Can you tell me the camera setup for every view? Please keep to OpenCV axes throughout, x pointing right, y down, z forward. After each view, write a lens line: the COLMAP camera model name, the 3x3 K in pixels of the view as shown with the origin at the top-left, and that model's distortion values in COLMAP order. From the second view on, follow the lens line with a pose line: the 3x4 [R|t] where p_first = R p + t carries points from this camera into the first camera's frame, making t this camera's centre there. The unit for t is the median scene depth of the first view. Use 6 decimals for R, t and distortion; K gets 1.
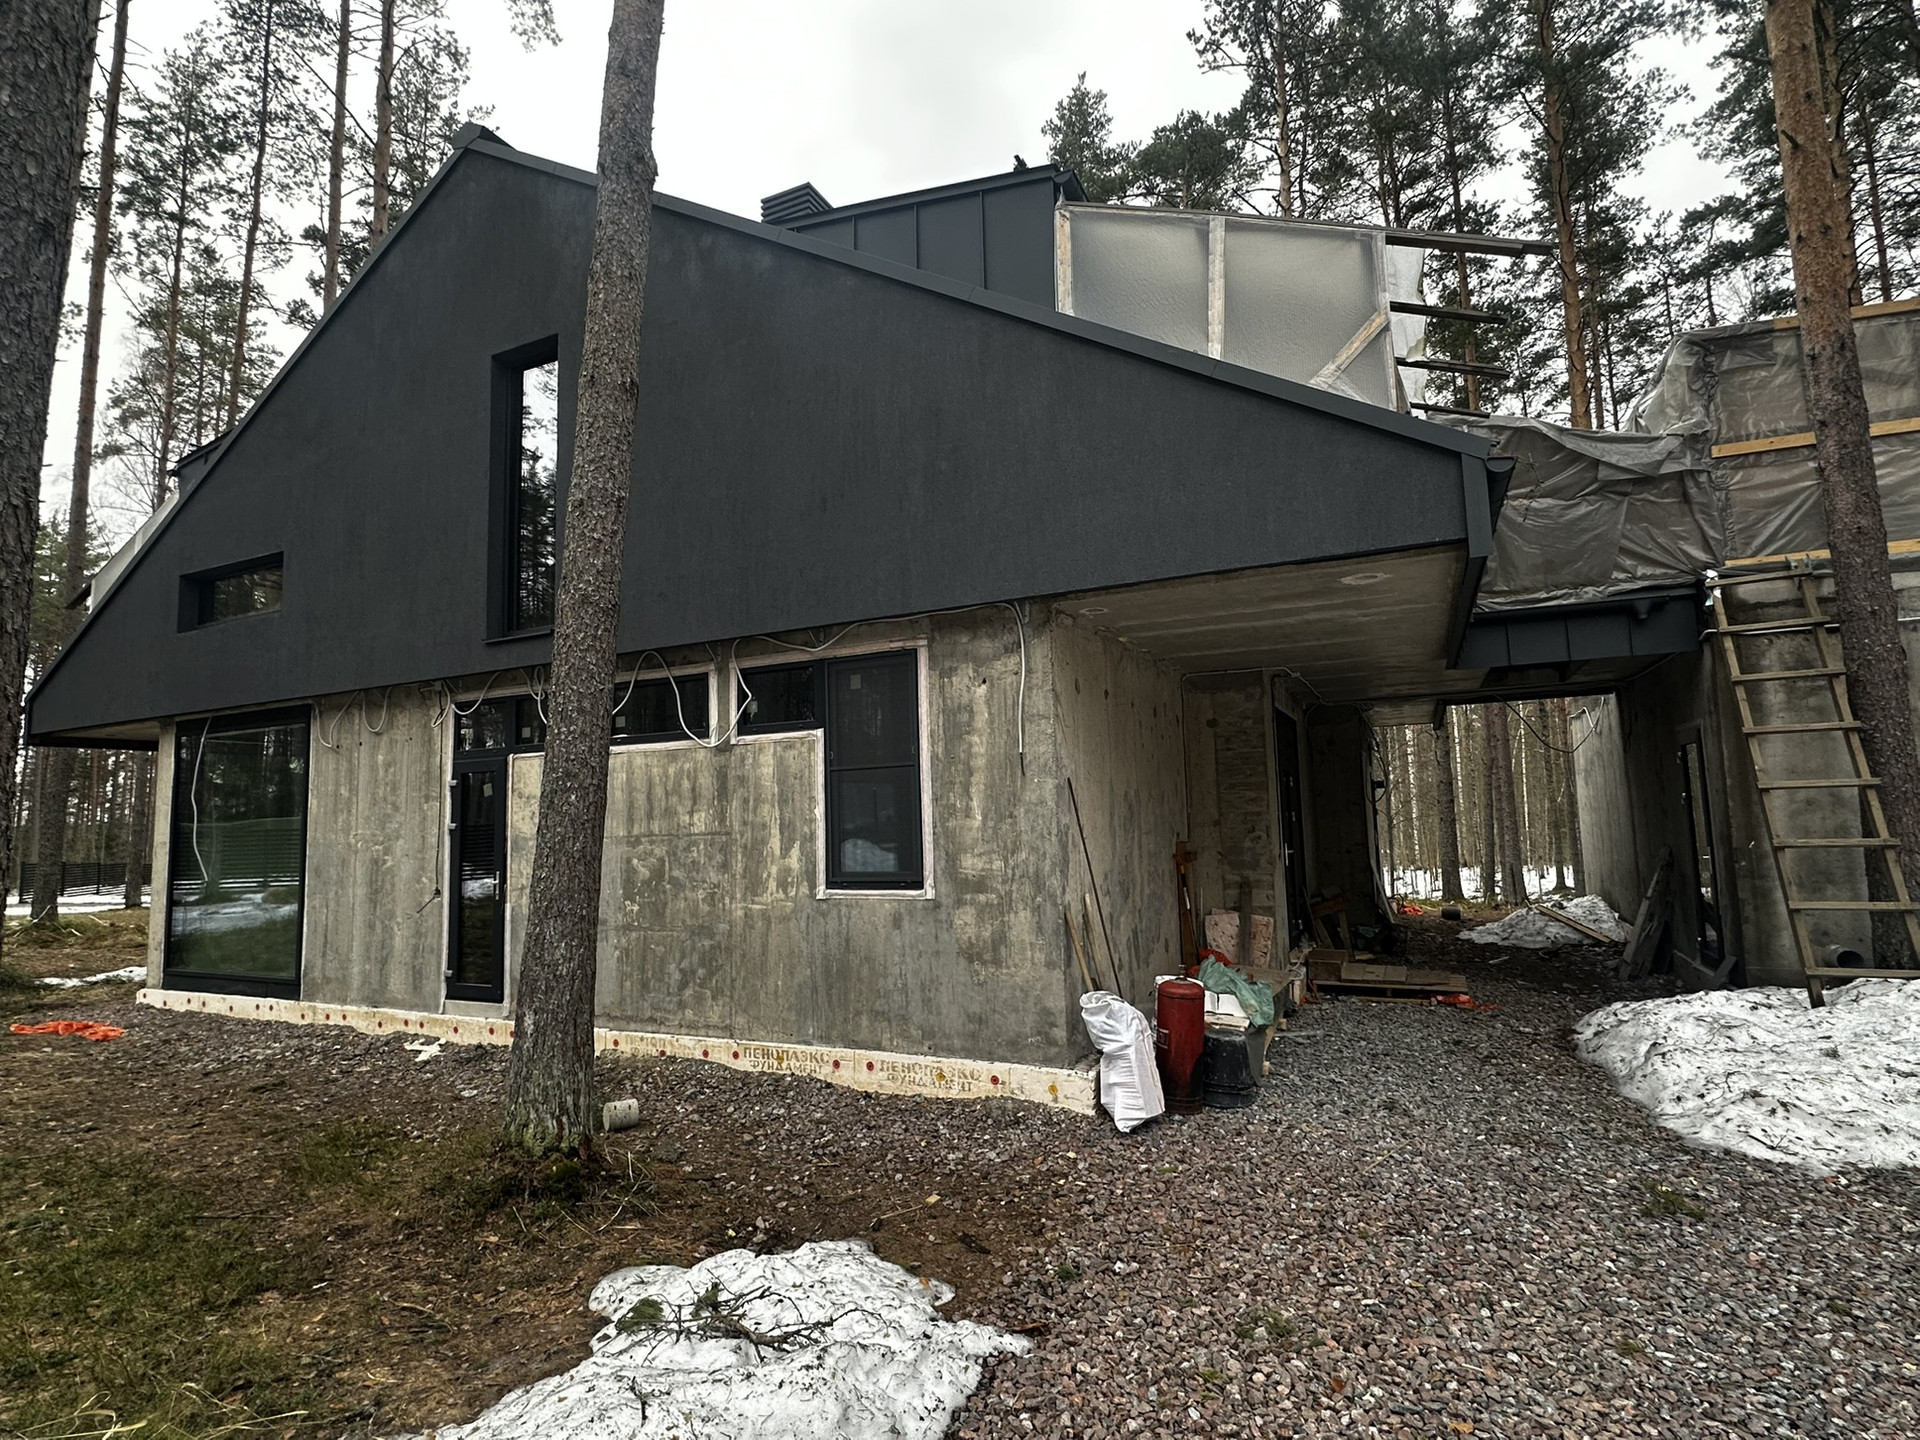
lens RADIAL K [[958.0, 0, 959.3], [0, 958.0, 719.6], [0, 0, 1]] dist [-0.002593, 0.001014]
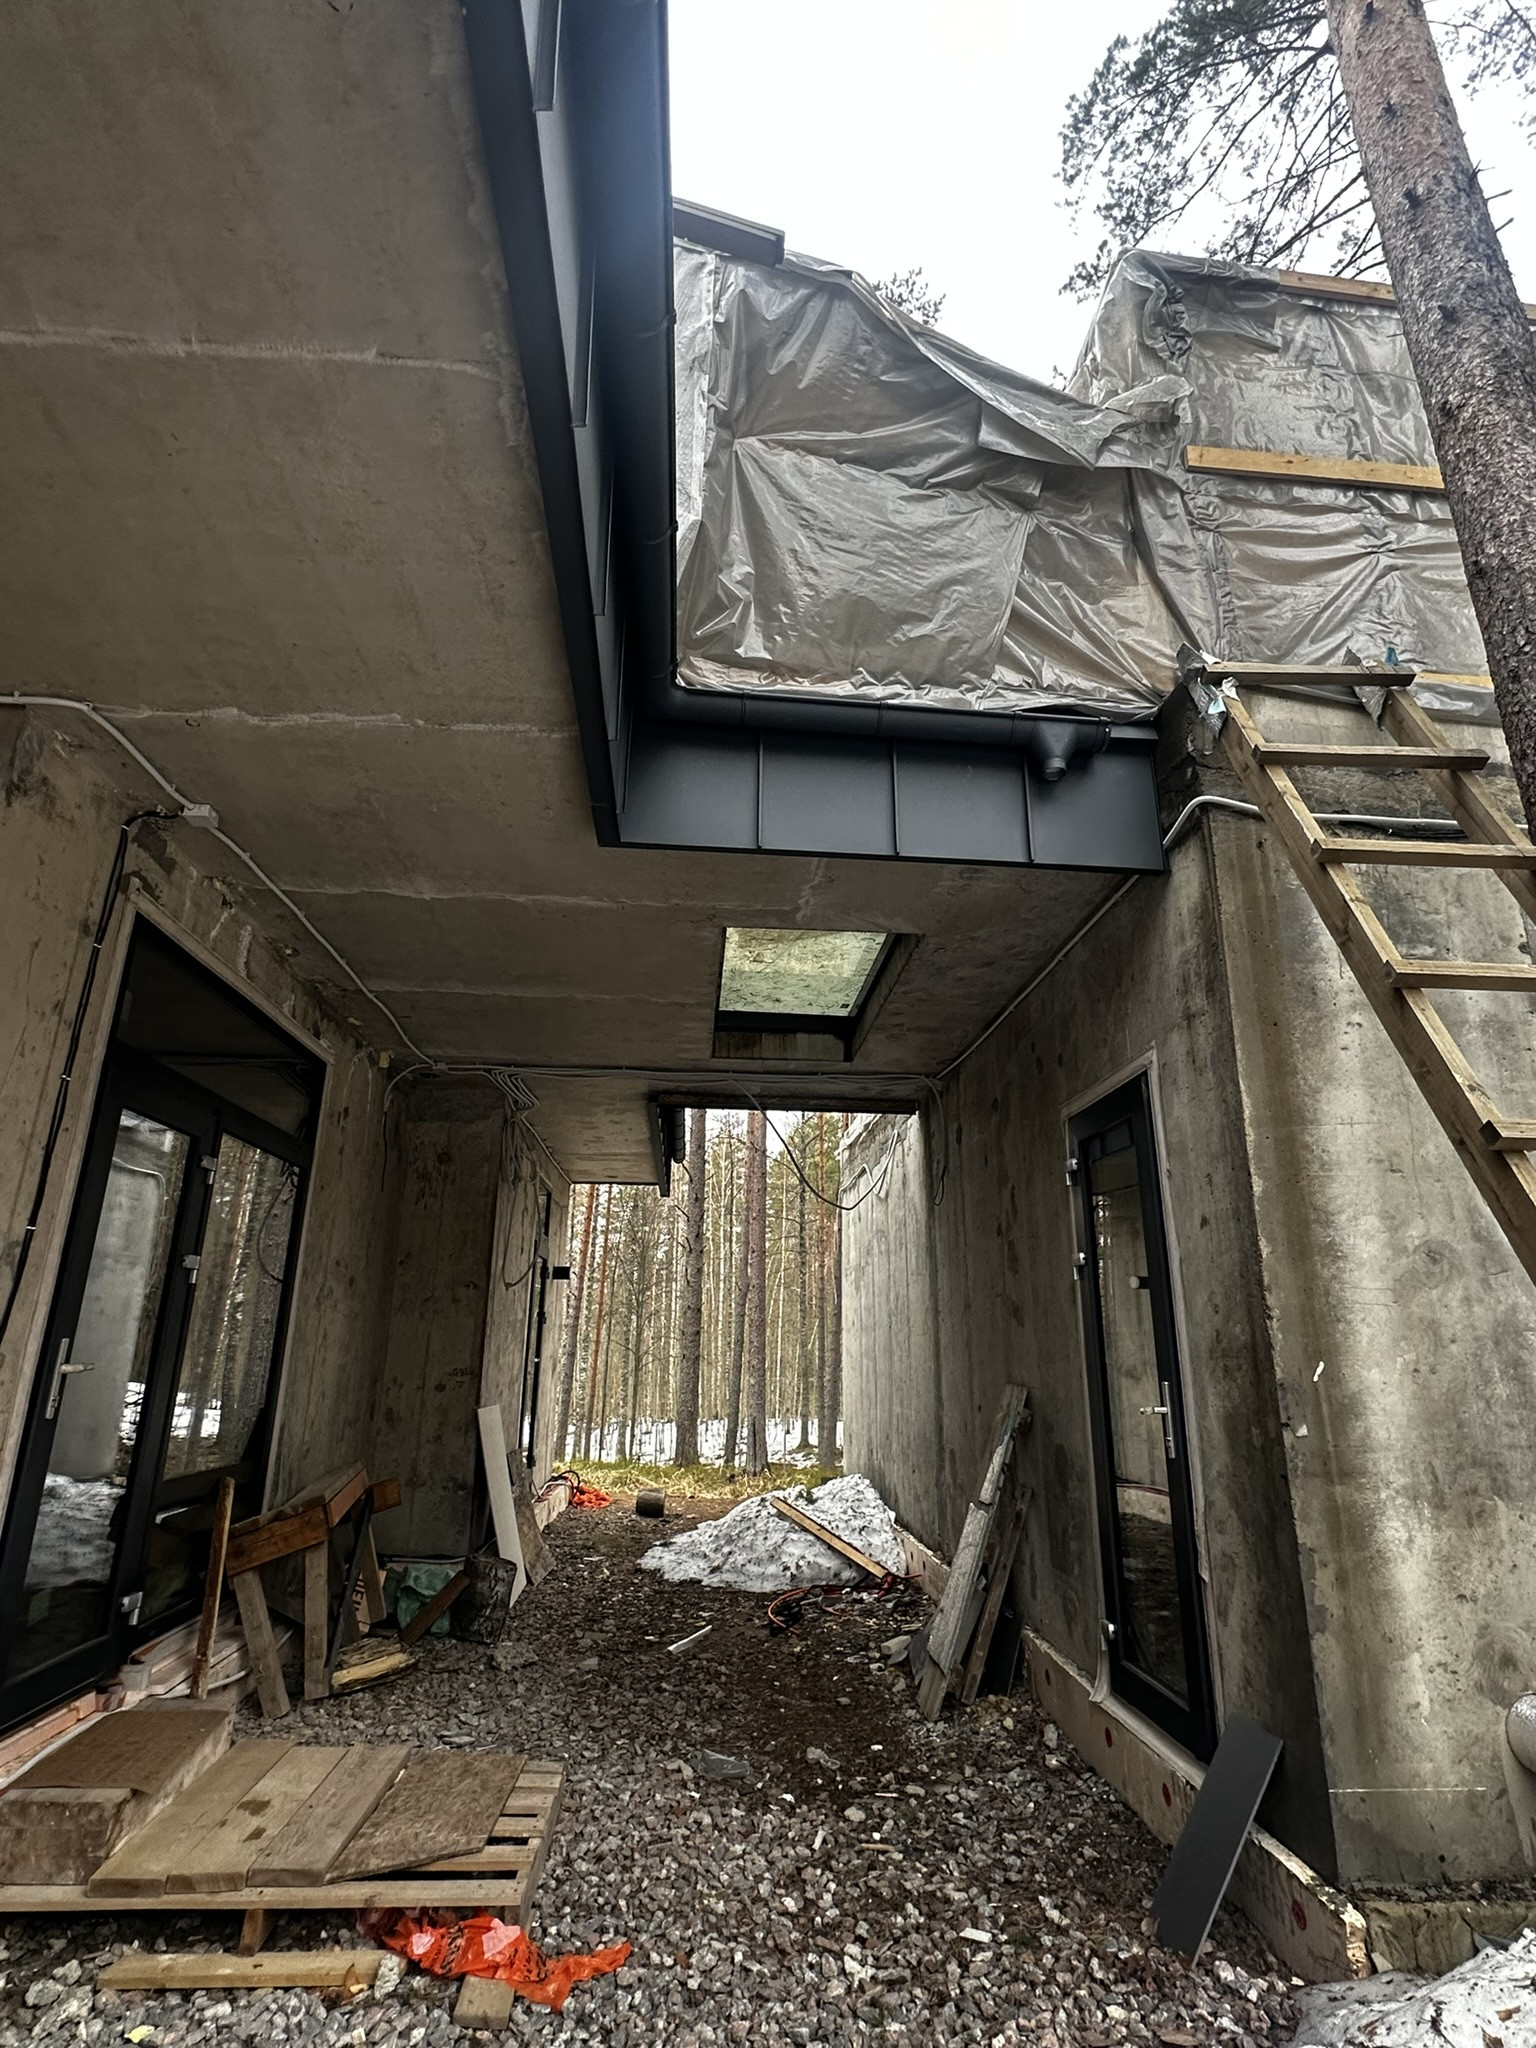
lens RADIAL K [[1021.9, 0, 767.3], [0, 1021.9, 1022.5], [0, 0, 1]] dist [-0.002593, 0.001014]
pose [[0.866685, 0.190462, 0.461065, 0.468922], [-0.087751, 0.968041, -0.234940, 0.113162], [-0.491077, 0.163160, 0.855700, 0.768584]]
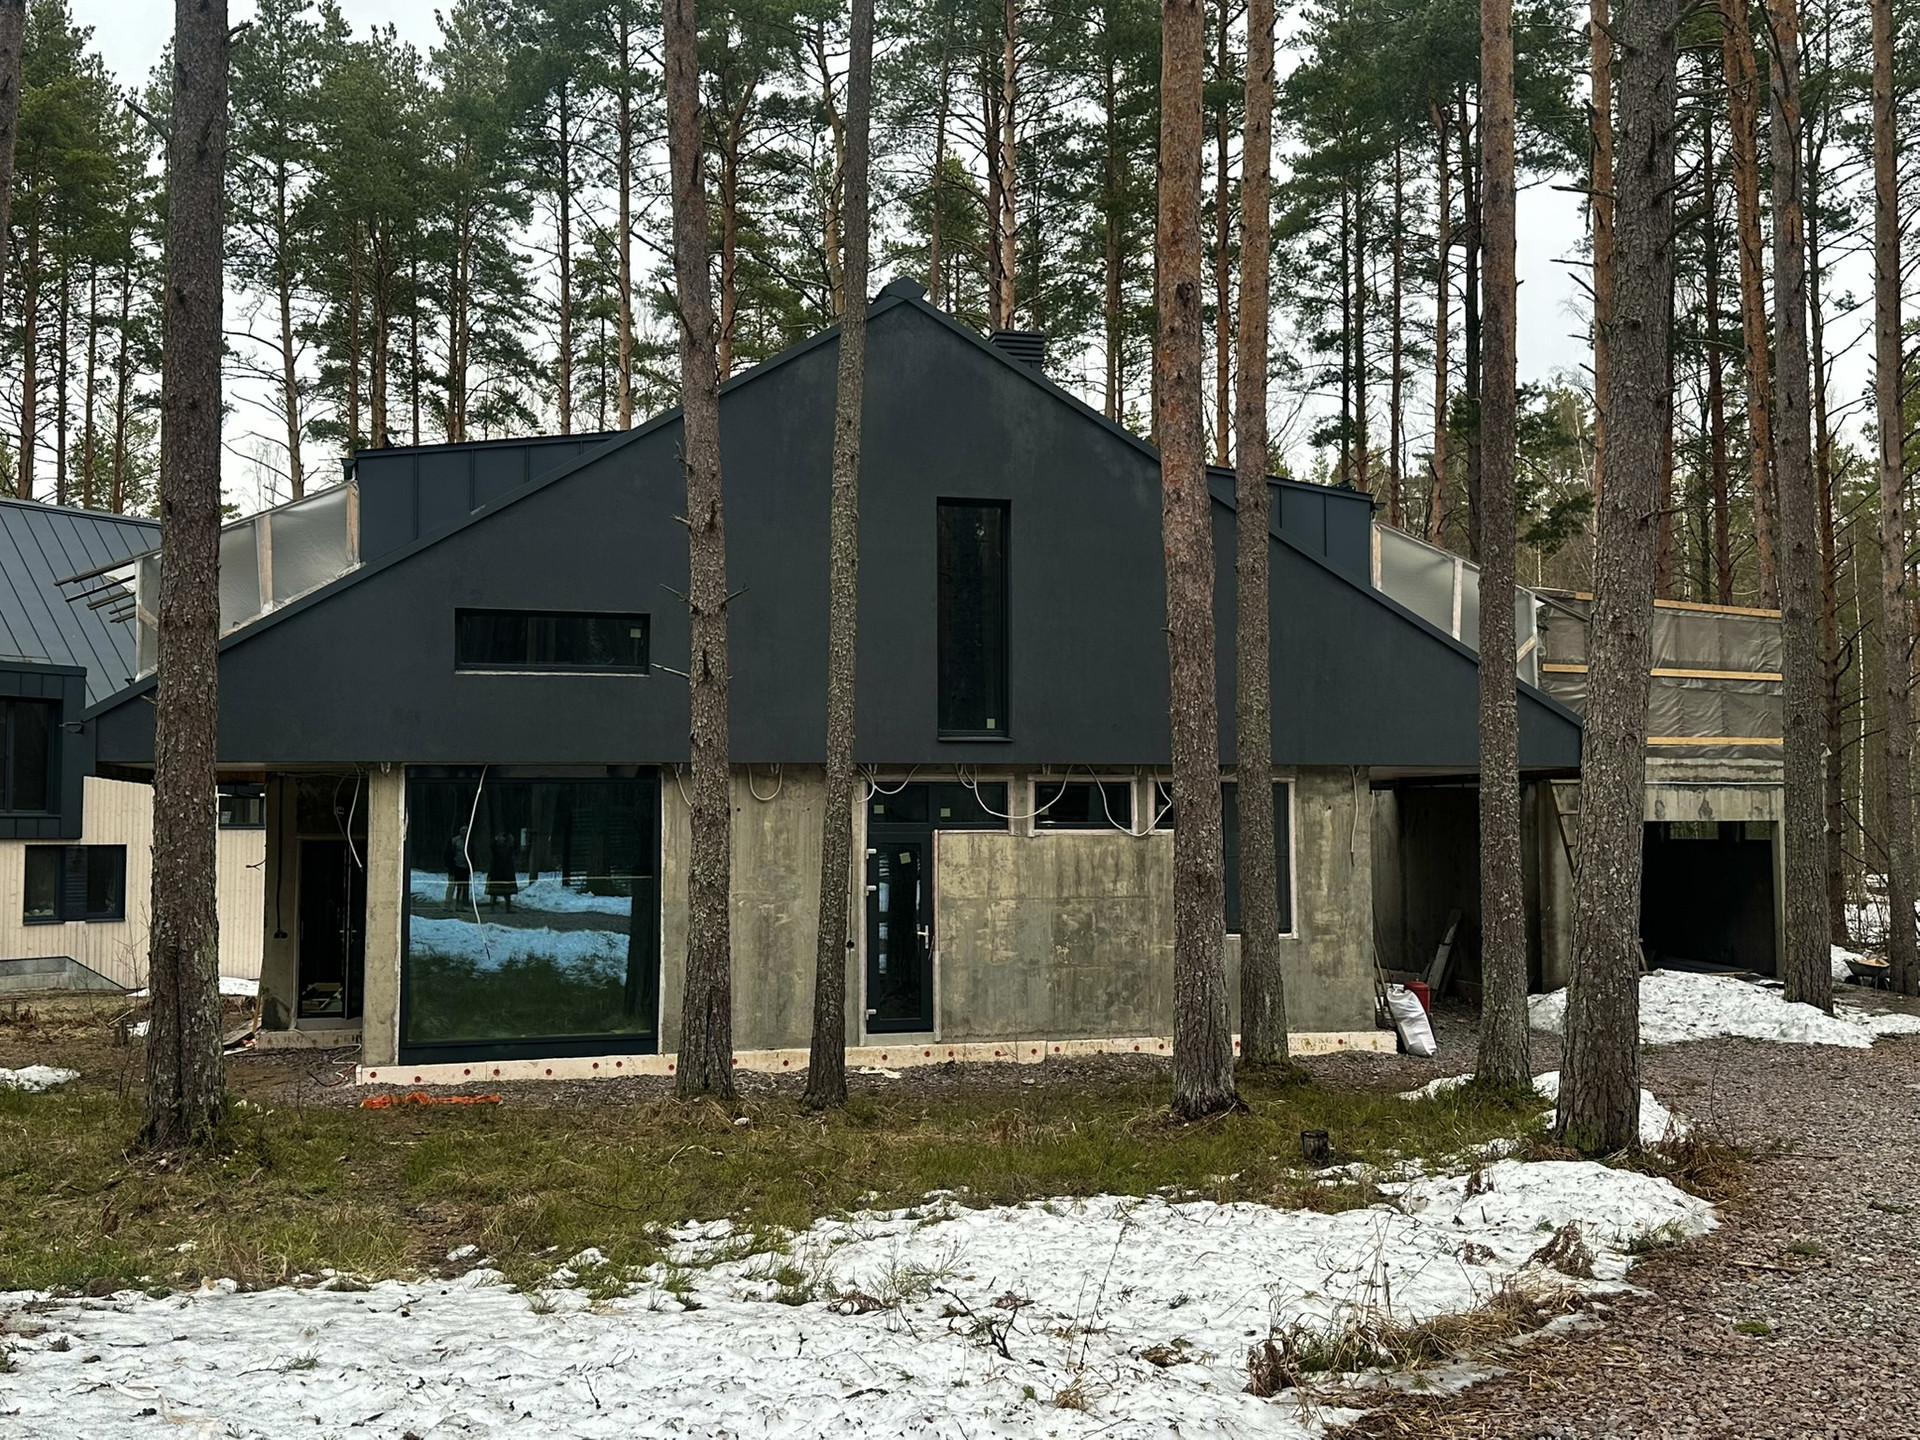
lens RADIAL K [[1899.1, 0, 958.8], [0, 1899.1, 719.7], [0, 0, 1]] dist [0.120691, 0.000000]
pose [[0.774884, 0.065402, 0.628711, -2.167629], [-0.083753, 0.996486, -0.000435, -0.115625], [-0.626530, -0.052319, 0.777639, -0.982789]]
